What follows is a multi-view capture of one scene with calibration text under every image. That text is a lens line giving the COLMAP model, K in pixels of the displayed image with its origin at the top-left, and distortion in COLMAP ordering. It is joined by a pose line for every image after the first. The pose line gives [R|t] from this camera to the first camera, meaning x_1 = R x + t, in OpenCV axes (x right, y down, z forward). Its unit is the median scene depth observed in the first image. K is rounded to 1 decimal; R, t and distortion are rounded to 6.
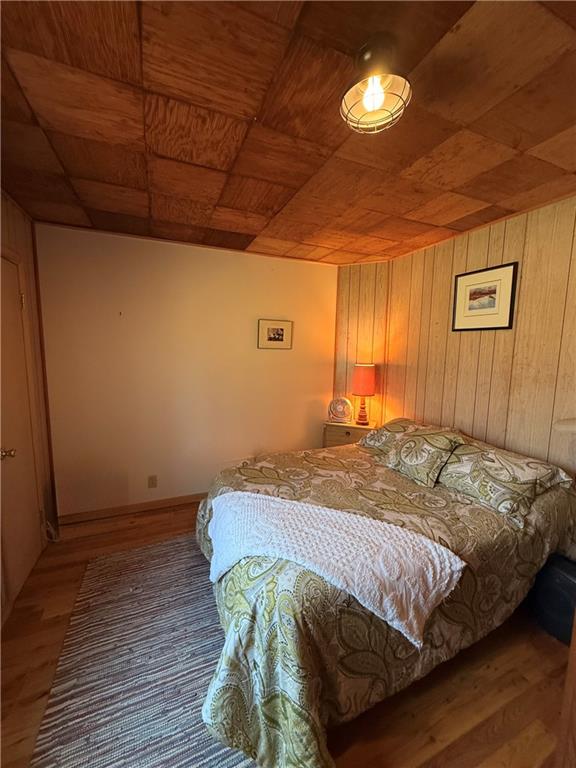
lens RADIAL K [[305.4, 0, 288.1], [0, 305.4, 381.5], [0, 0, 1]] dist [0.002799, -0.000200]
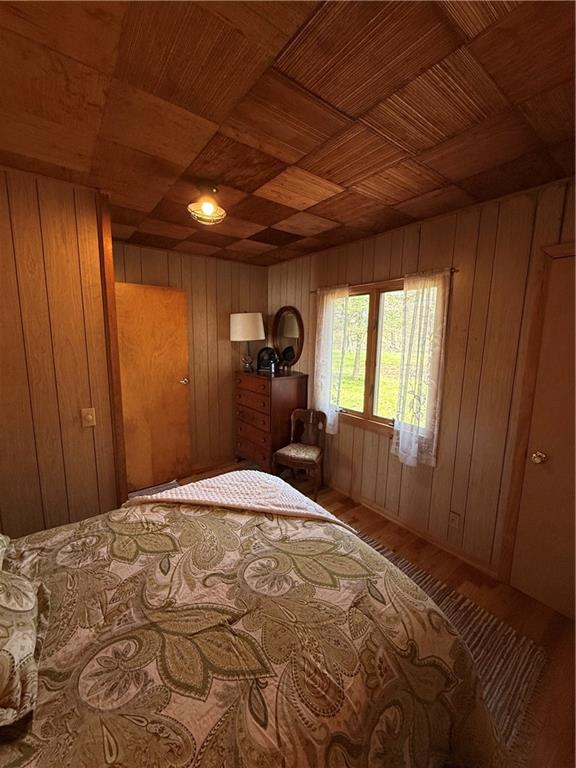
lens RADIAL K [[305.4, 0, 288.1], [0, 305.4, 382.4], [0, 0, 1]] dist [0.002799, -0.000200]
pose [[-0.970030, 0.007601, -0.242866, 0.121675], [-0.057106, 0.964384, 0.258269, -0.193745], [0.236180, 0.264398, -0.935047, 1.413651]]
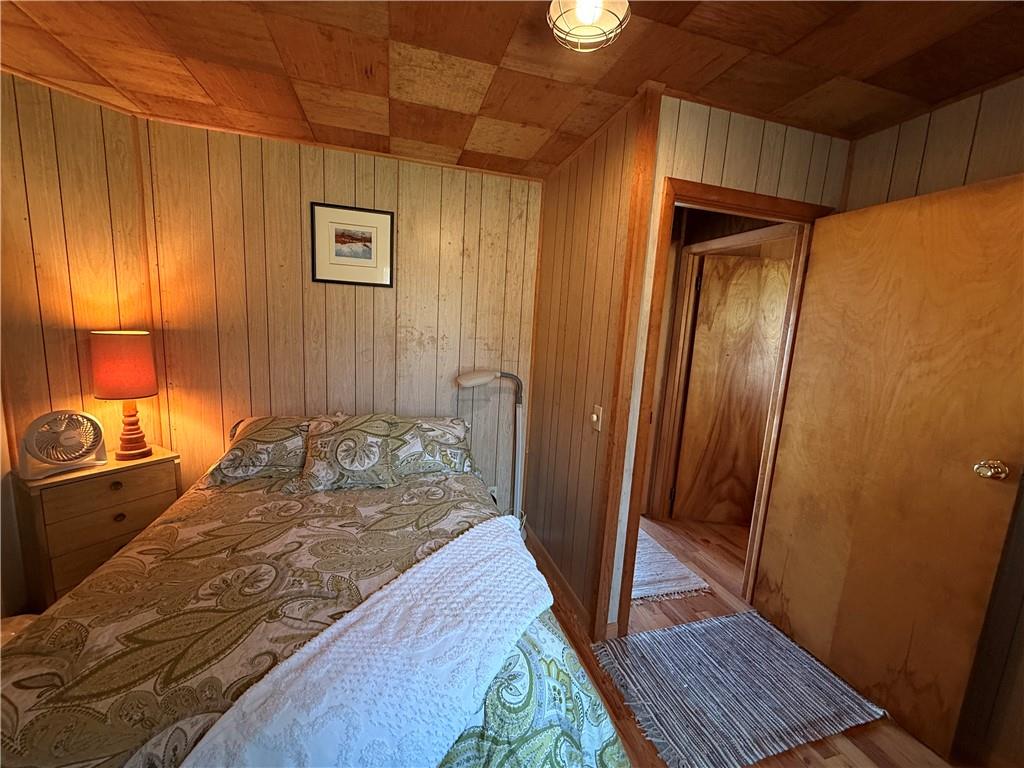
lens RADIAL K [[407.1, 0, 507.7], [0, 407.1, 385.5], [0, 0, 1]] dist [0.002799, -0.000200]
pose [[0.126519, -0.158206, 0.979267, -0.451286], [0.062877, 0.986494, 0.151250, -0.046381], [-0.989969, 0.042437, 0.134758, 0.508643]]
